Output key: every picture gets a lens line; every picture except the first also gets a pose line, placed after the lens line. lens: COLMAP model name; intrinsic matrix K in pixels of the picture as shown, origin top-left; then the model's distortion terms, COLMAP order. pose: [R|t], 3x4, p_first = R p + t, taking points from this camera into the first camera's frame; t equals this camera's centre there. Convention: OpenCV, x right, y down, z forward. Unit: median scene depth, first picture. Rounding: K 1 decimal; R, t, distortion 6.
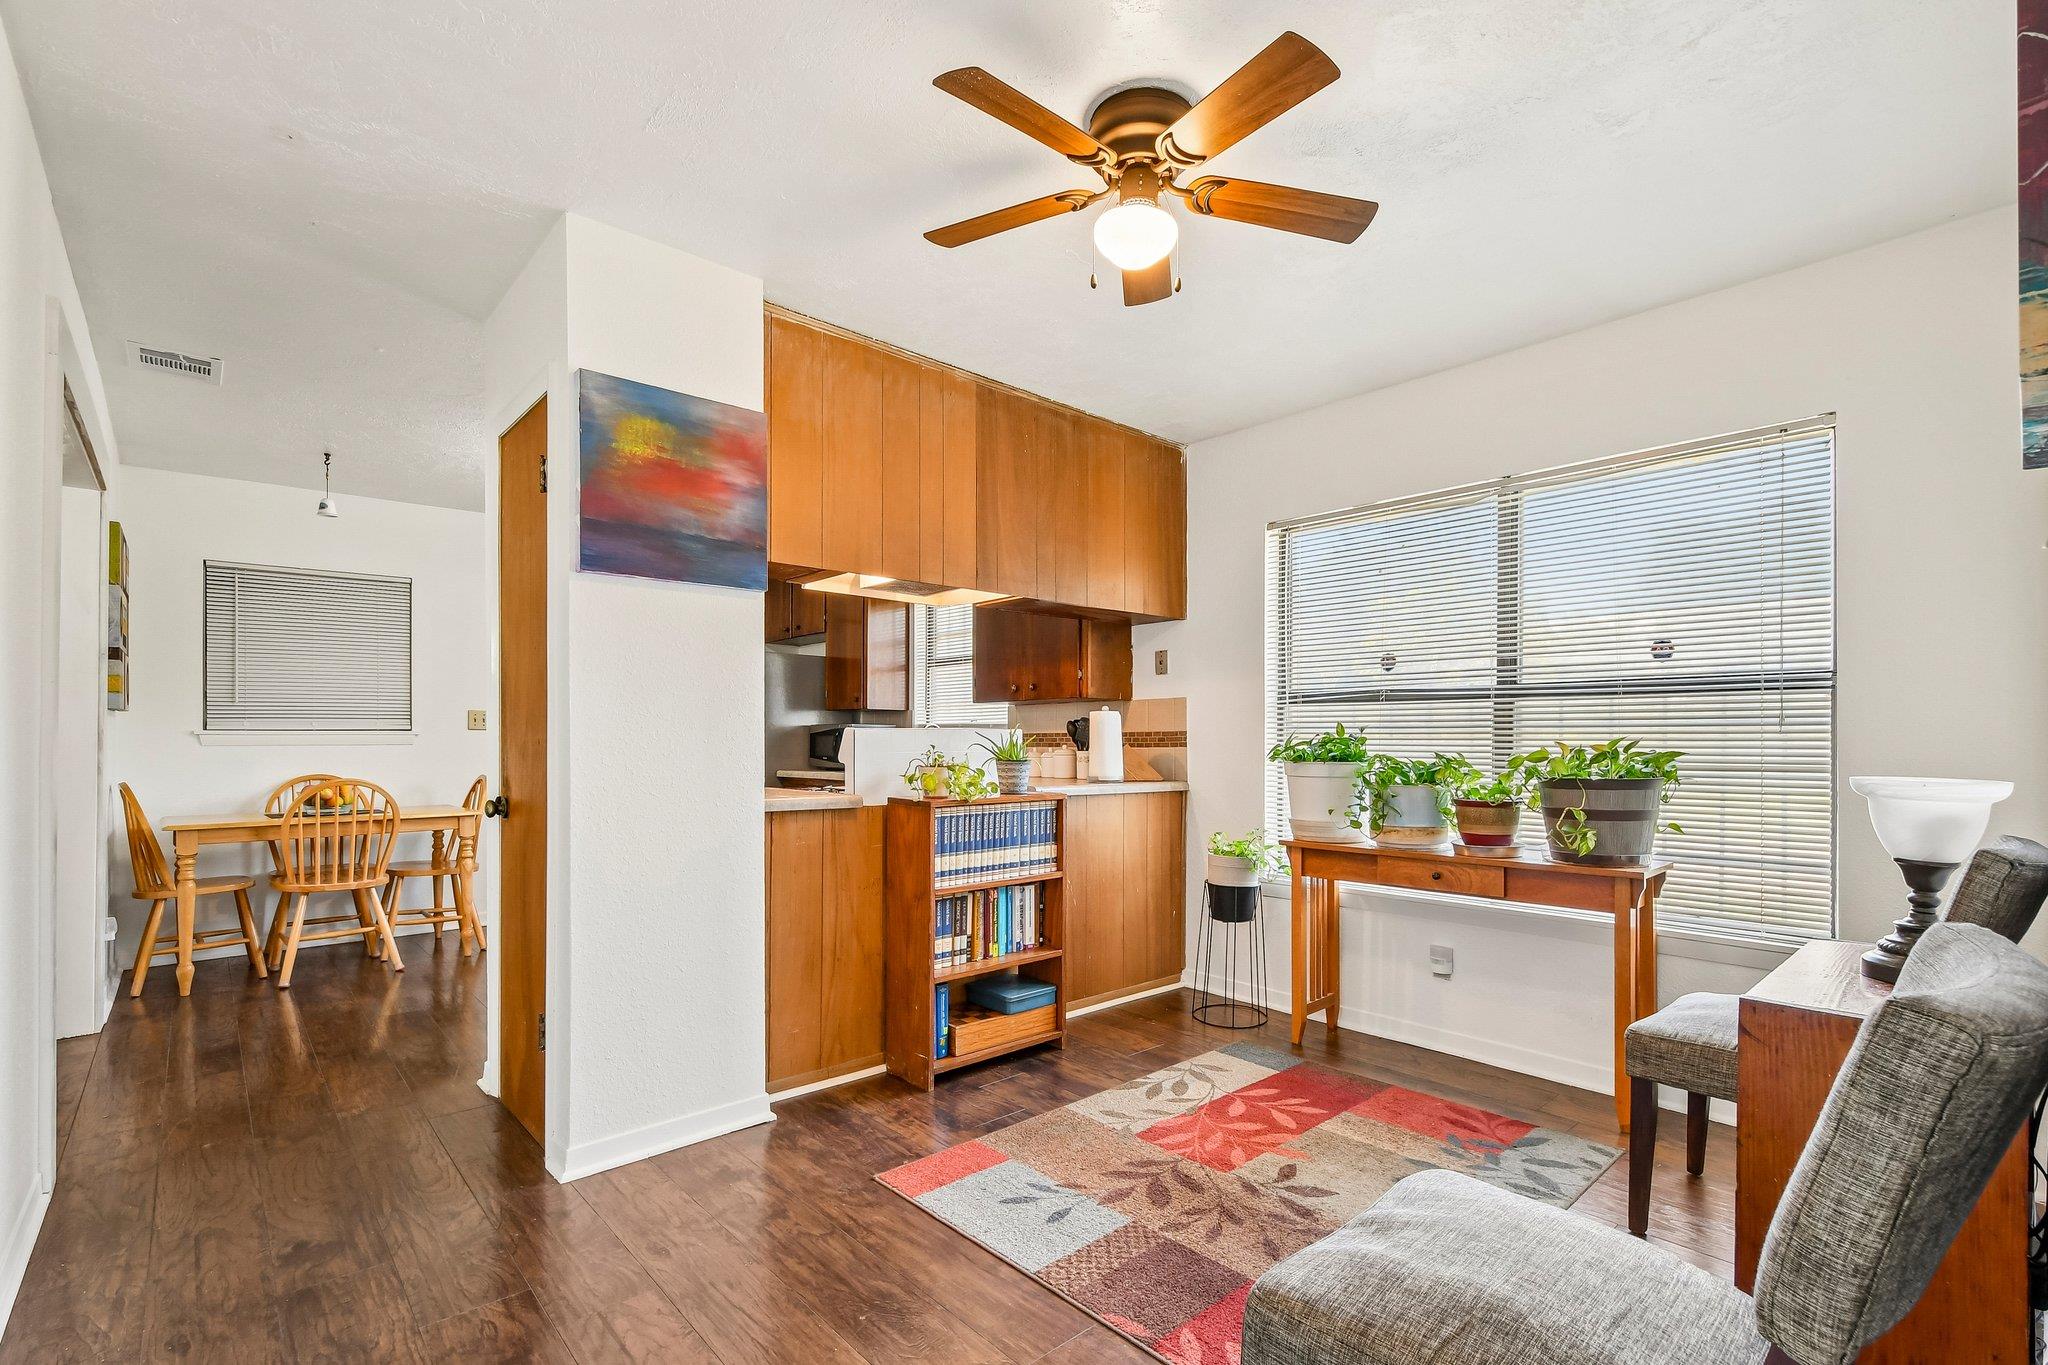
lens RADIAL K [[923.6, 0, 1021.9], [0, 923.6, 741.7], [0, 0, 1]] dist [-0.001417, -0.001130]
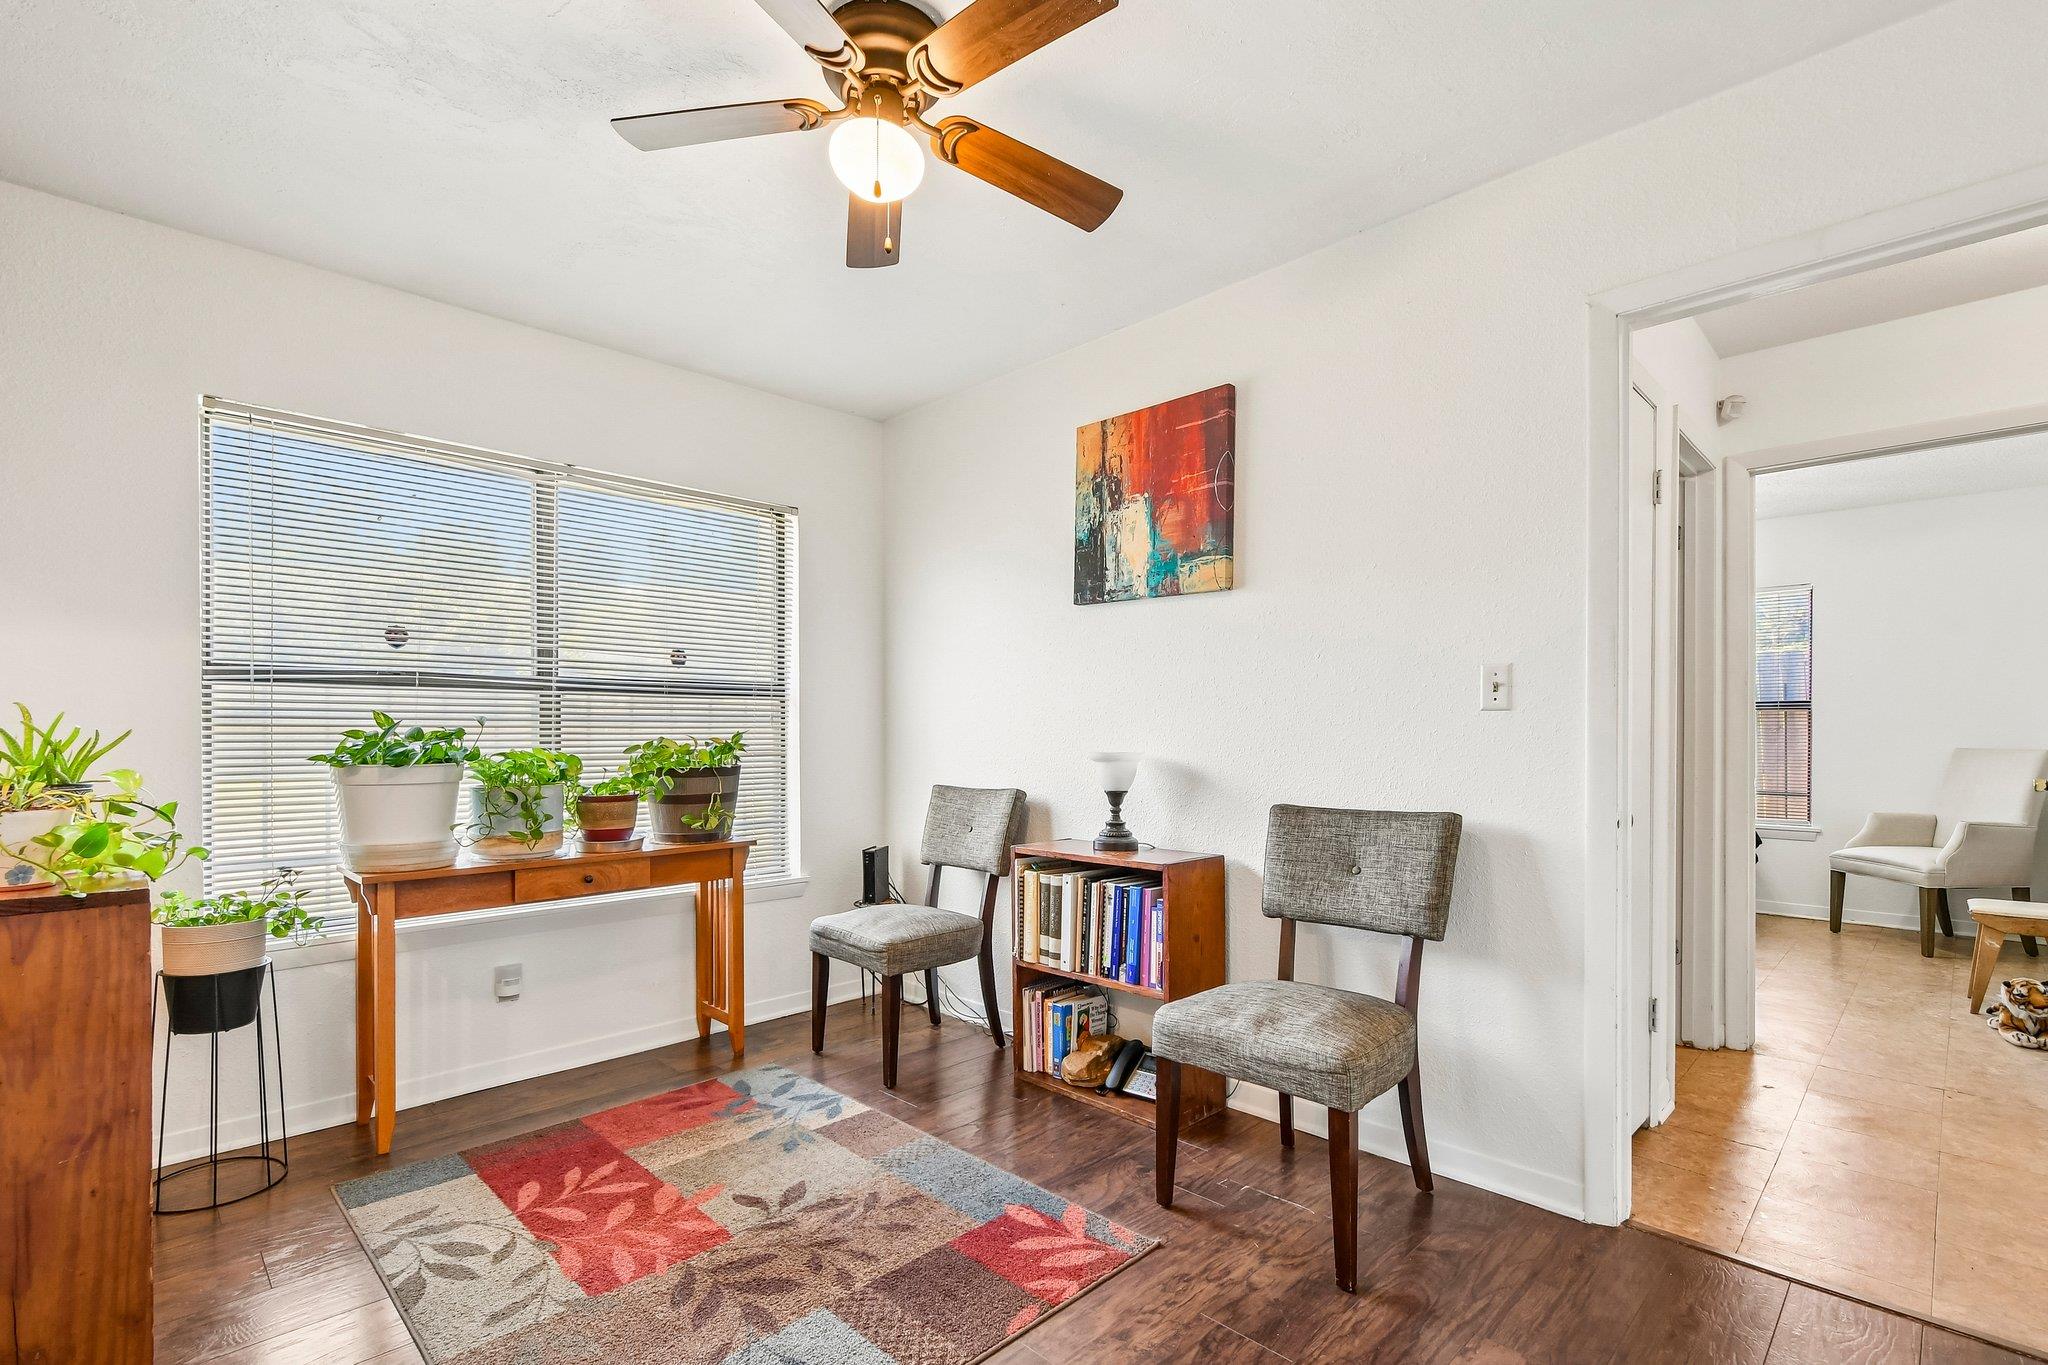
lens RADIAL K [[923.6, 0, 1021.9], [0, 923.6, 741.7], [0, 0, 1]] dist [-0.001417, -0.001130]
pose [[-0.051313, -0.012383, 0.998606, -0.424272], [0.003531, 0.999915, 0.012581, -0.003818], [-0.998676, 0.004171, -0.051265, 0.505990]]
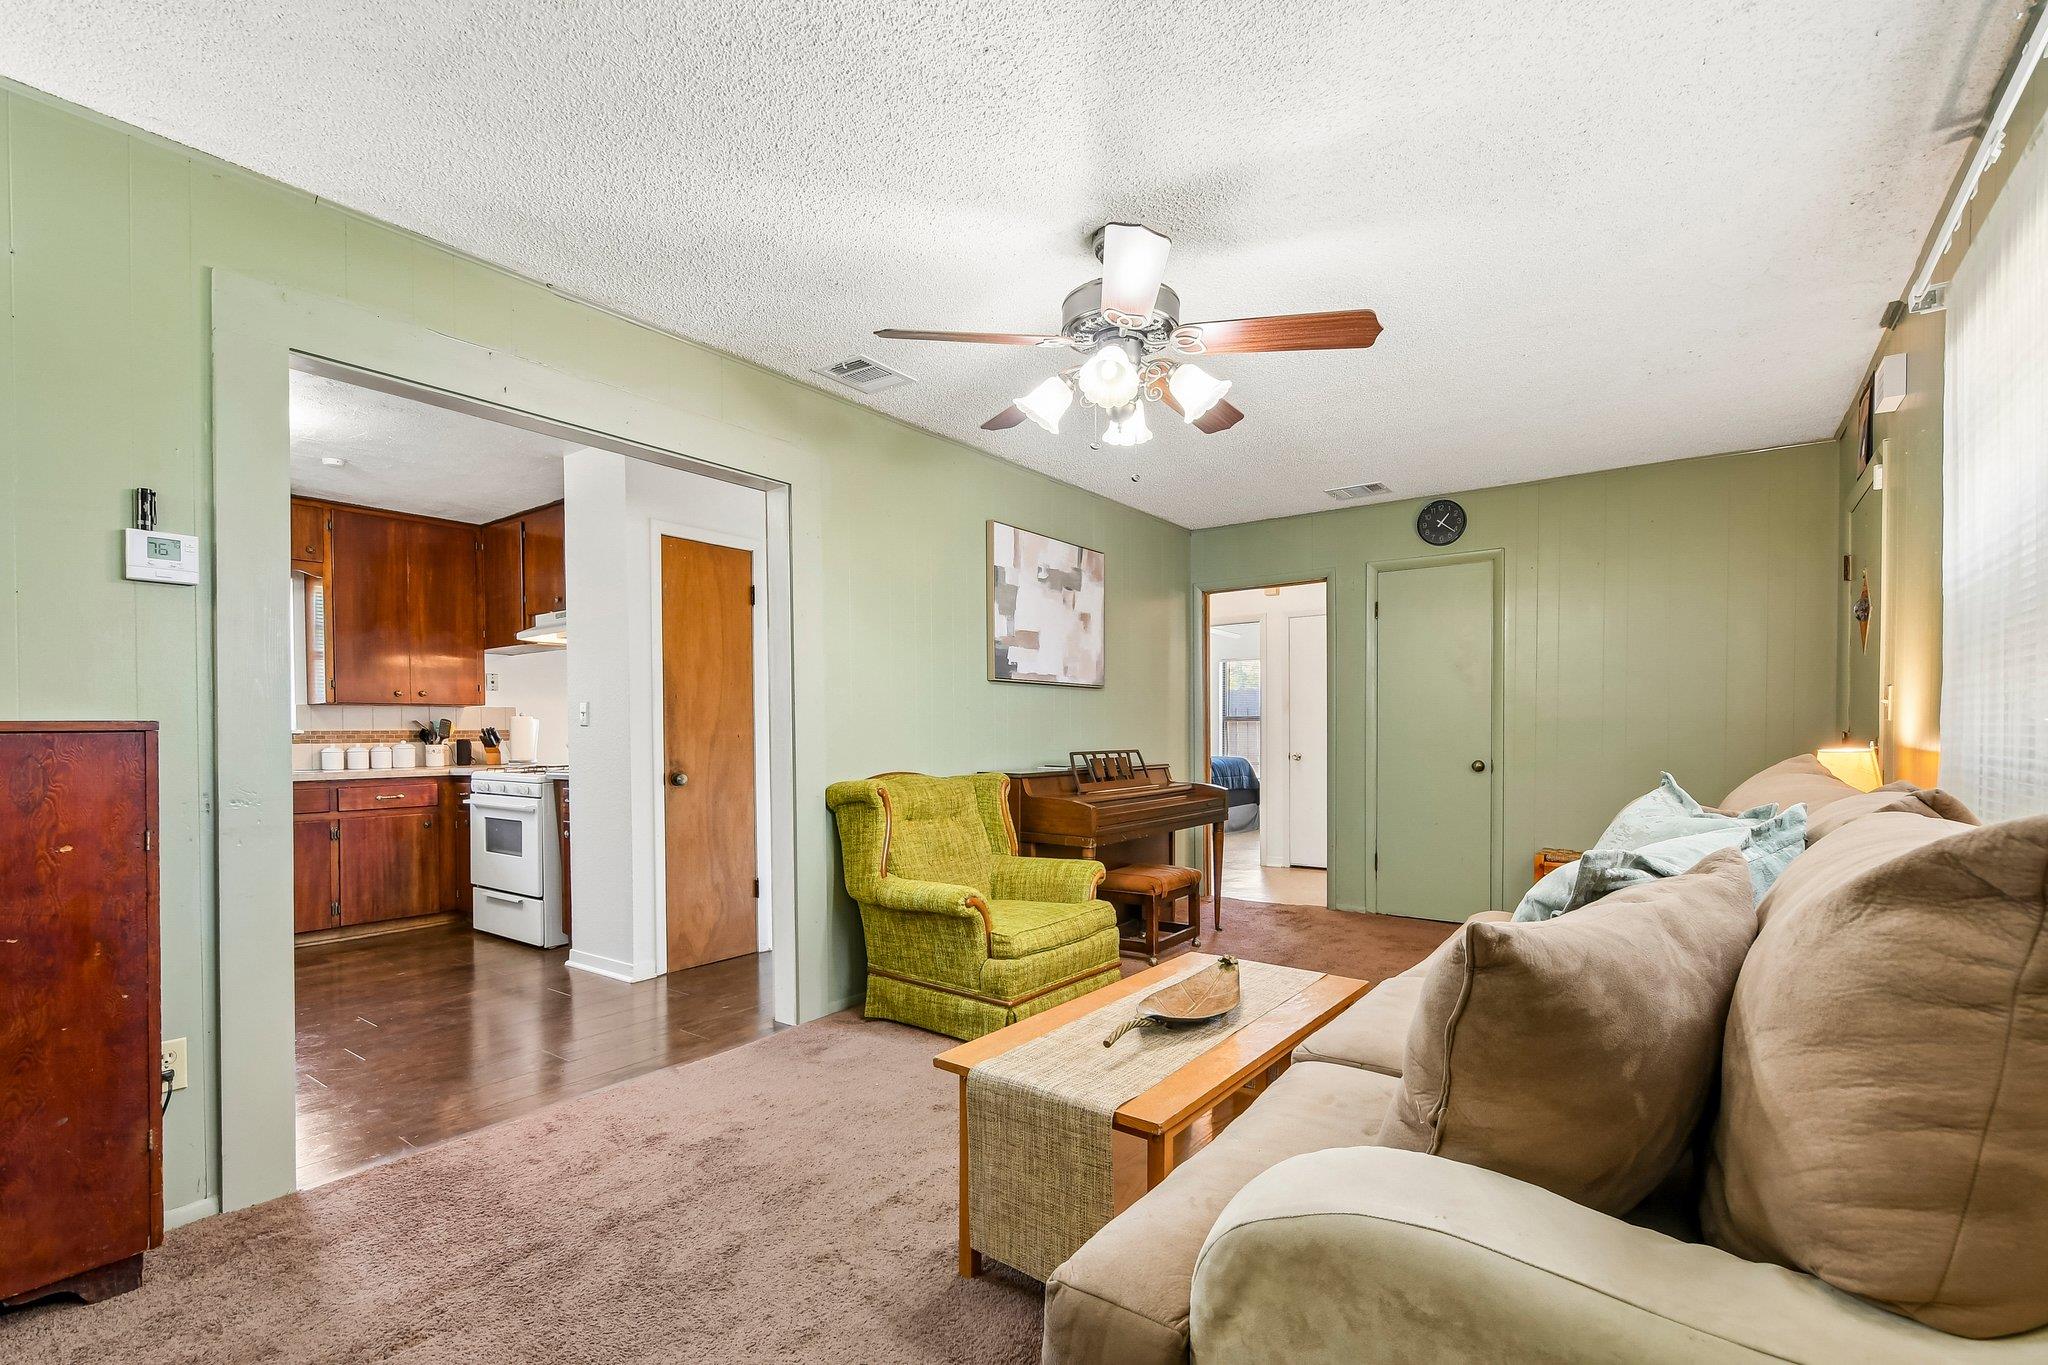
lens RADIAL K [[923.6, 0, 1021.9], [0, 923.6, 741.7], [0, 0, 1]] dist [-0.001417, -0.001130]
pose [[-0.203346, -0.009883, 0.979057, -1.705768], [0.008370, 0.999895, 0.011832, -0.003364], [-0.979071, 0.010601, -0.203242, 0.581946]]
